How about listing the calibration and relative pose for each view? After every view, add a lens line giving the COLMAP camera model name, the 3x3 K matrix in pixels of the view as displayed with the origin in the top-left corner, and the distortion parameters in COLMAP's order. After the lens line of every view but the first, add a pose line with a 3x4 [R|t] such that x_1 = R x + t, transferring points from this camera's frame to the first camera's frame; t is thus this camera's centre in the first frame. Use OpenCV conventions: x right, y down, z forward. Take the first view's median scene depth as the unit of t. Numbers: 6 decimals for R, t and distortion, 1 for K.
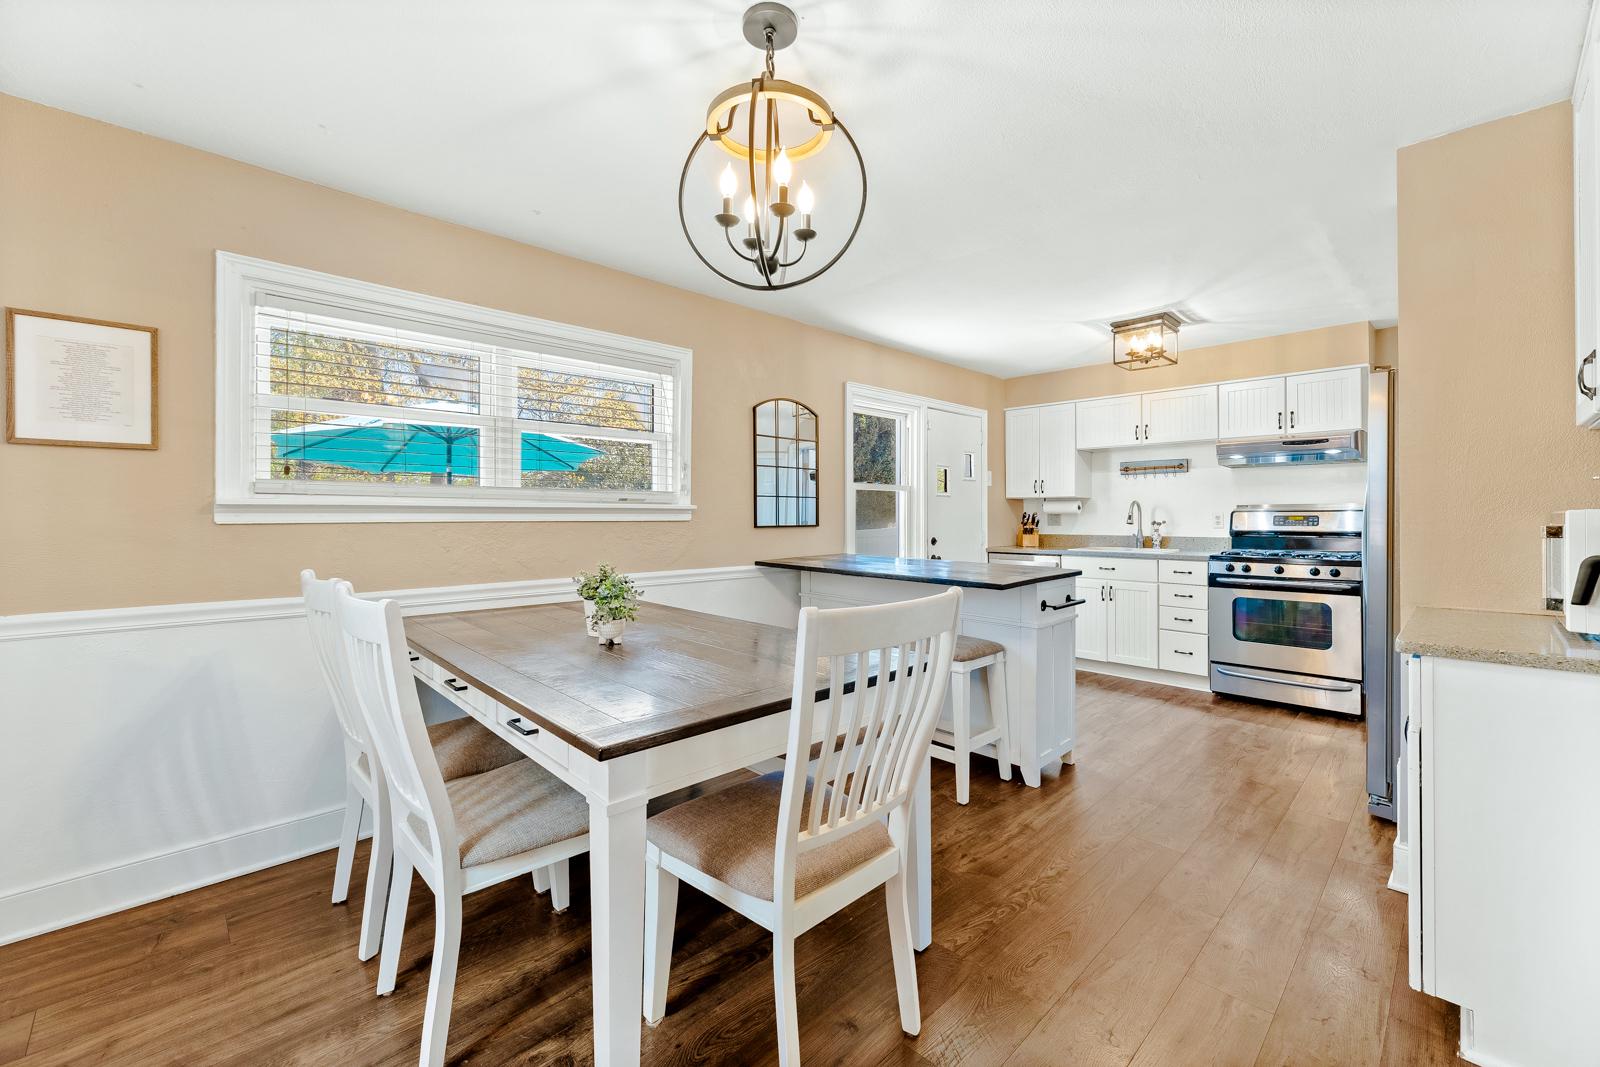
lens RADIAL K [[656.7, 0, 803.1], [0, 656.7, 516.1], [0, 0, 1]] dist [-0.000144, 0.000064]
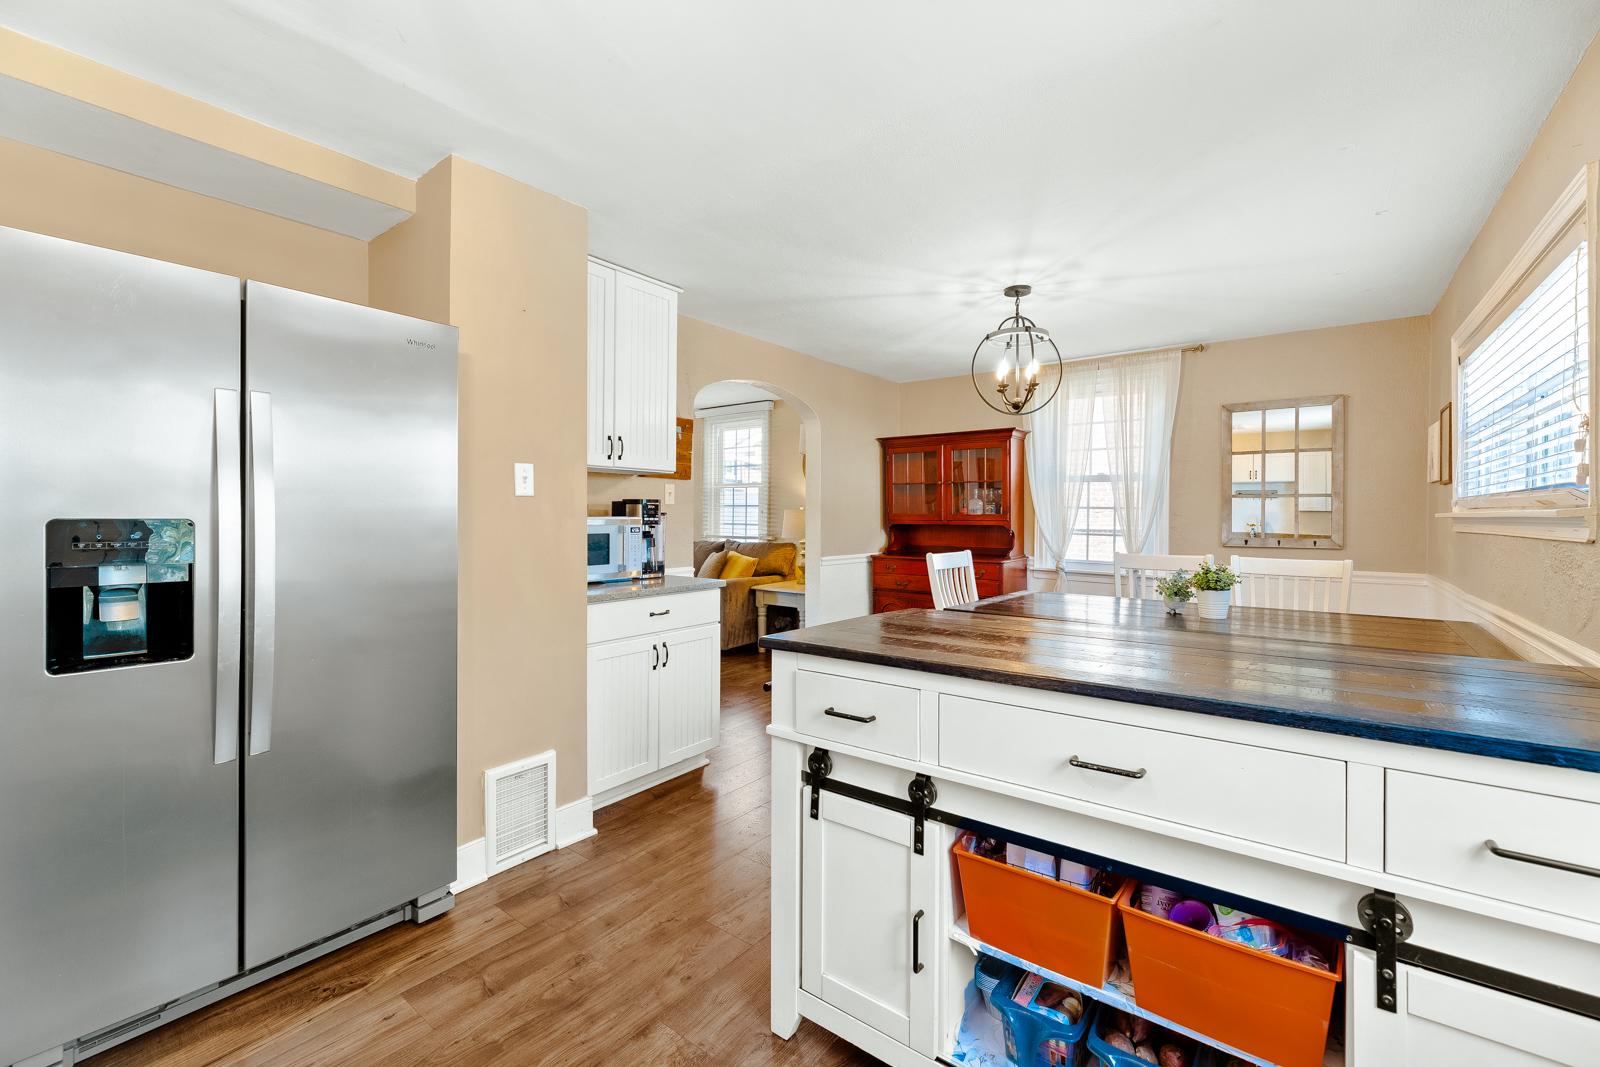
lens RADIAL K [[656.7, 0, 803.1], [0, 656.7, 516.1], [0, 0, 1]] dist [-0.000144, 0.000064]
pose [[-0.990486, -0.005989, -0.137481, 0.334523], [-0.006373, 0.999977, 0.002354, -0.007232], [0.137464, 0.003207, -0.990502, 1.084955]]
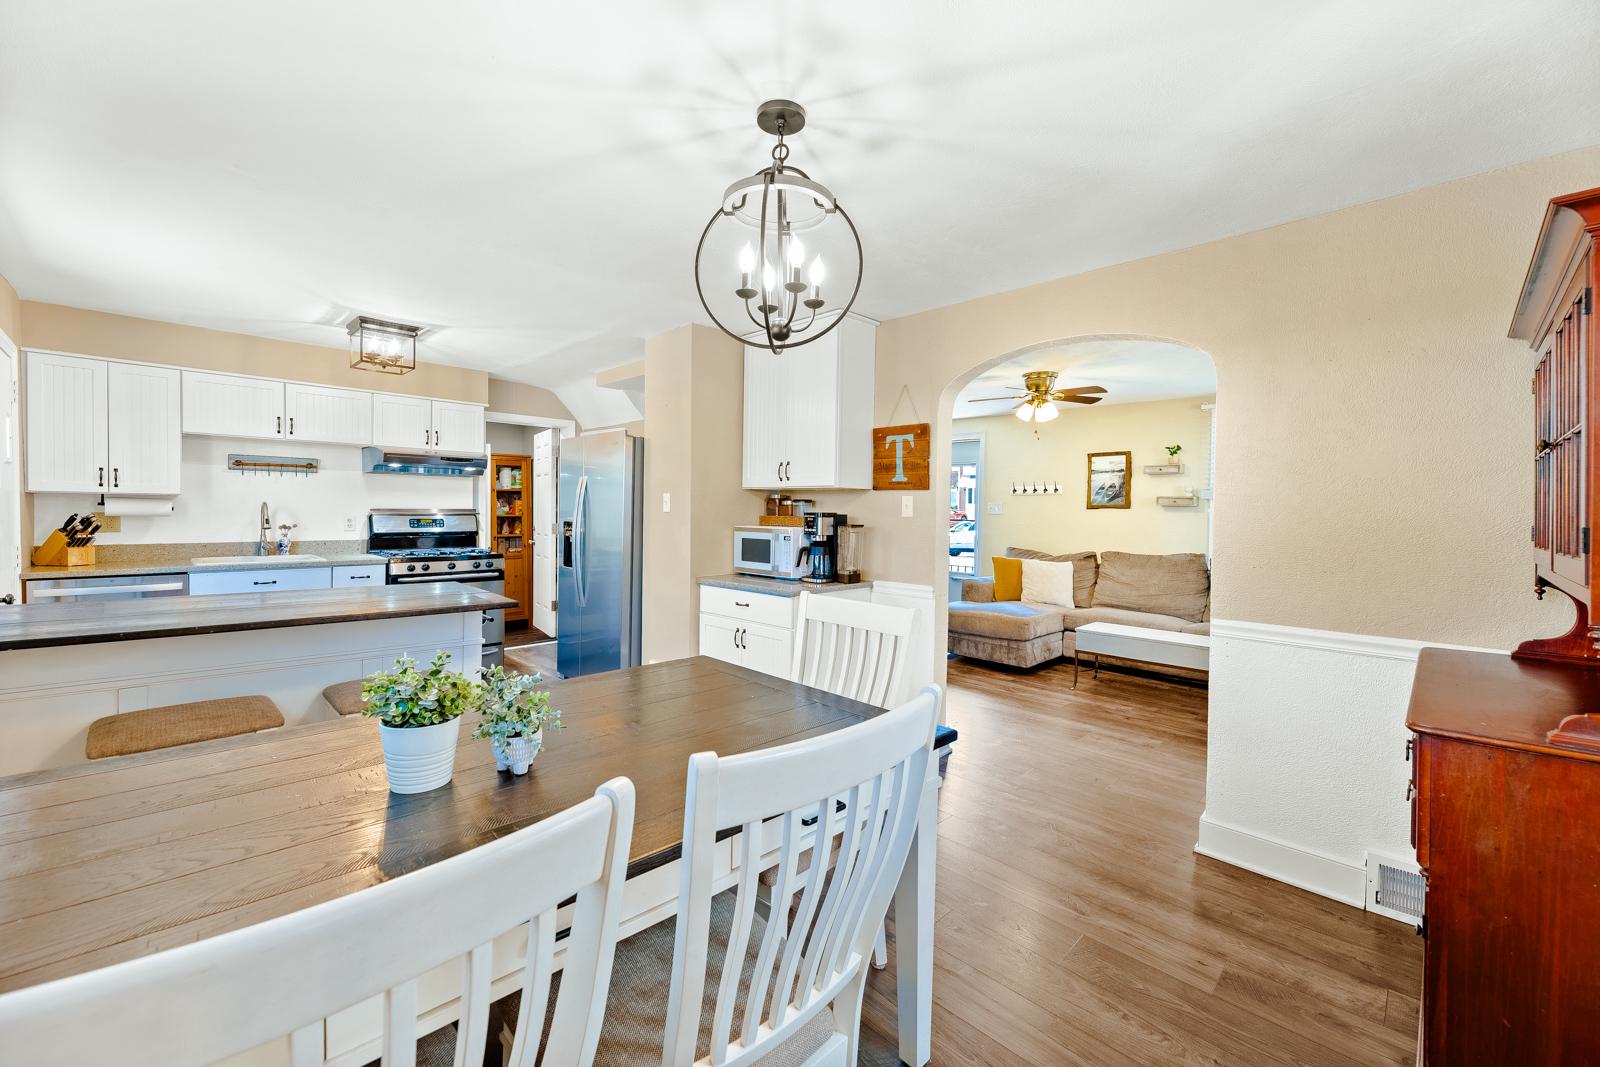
lens RADIAL K [[648.2, 0, 803.7], [0, 648.2, 527.5], [0, 0, 1]] dist [-0.001165, 0.000118]
pose [[-0.014307, -0.026521, 0.999546, -0.423505], [-0.013951, 0.999556, 0.026322, -0.025721], [-0.999800, -0.013568, -0.014670, 0.349594]]
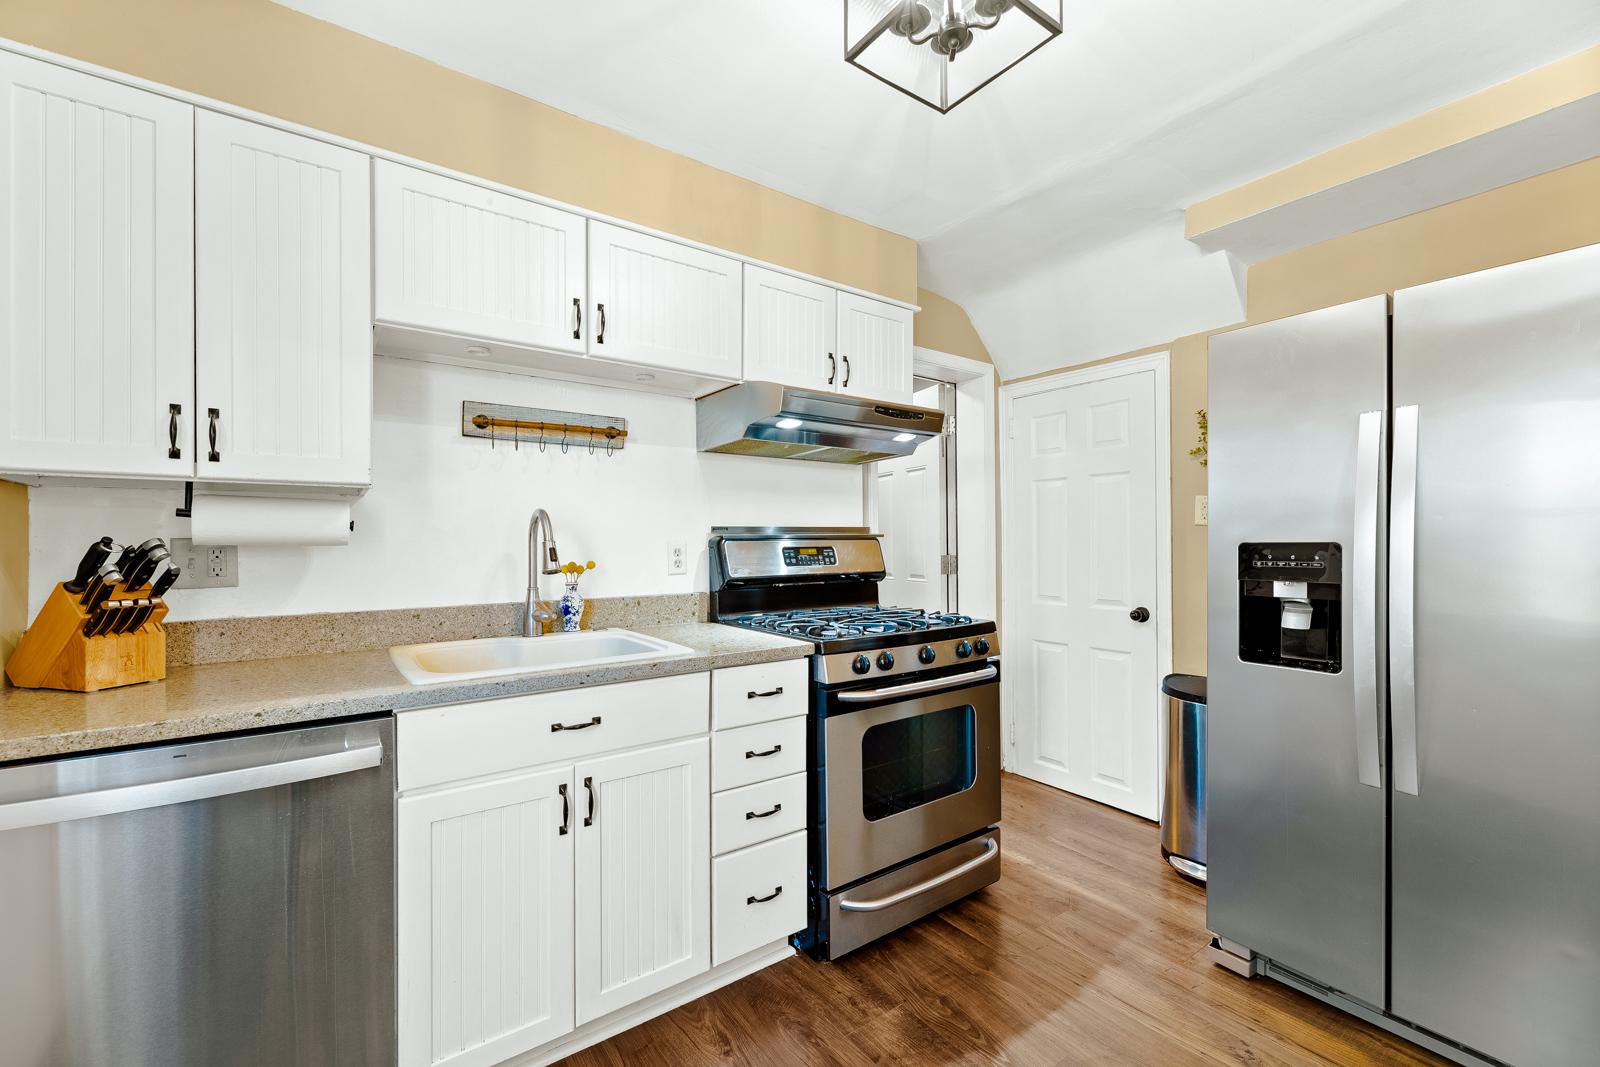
lens RADIAL K [[661.6, 0, 794.5], [0, 661.6, 543.5], [0, 0, 1]] dist [-0.000895, -0.000178]
pose [[0.157649, -0.000789, 0.987495, 0.193882], [0.005717, 0.999984, -0.000113, -0.003844], [-0.987479, 0.005663, 0.157651, 0.939982]]
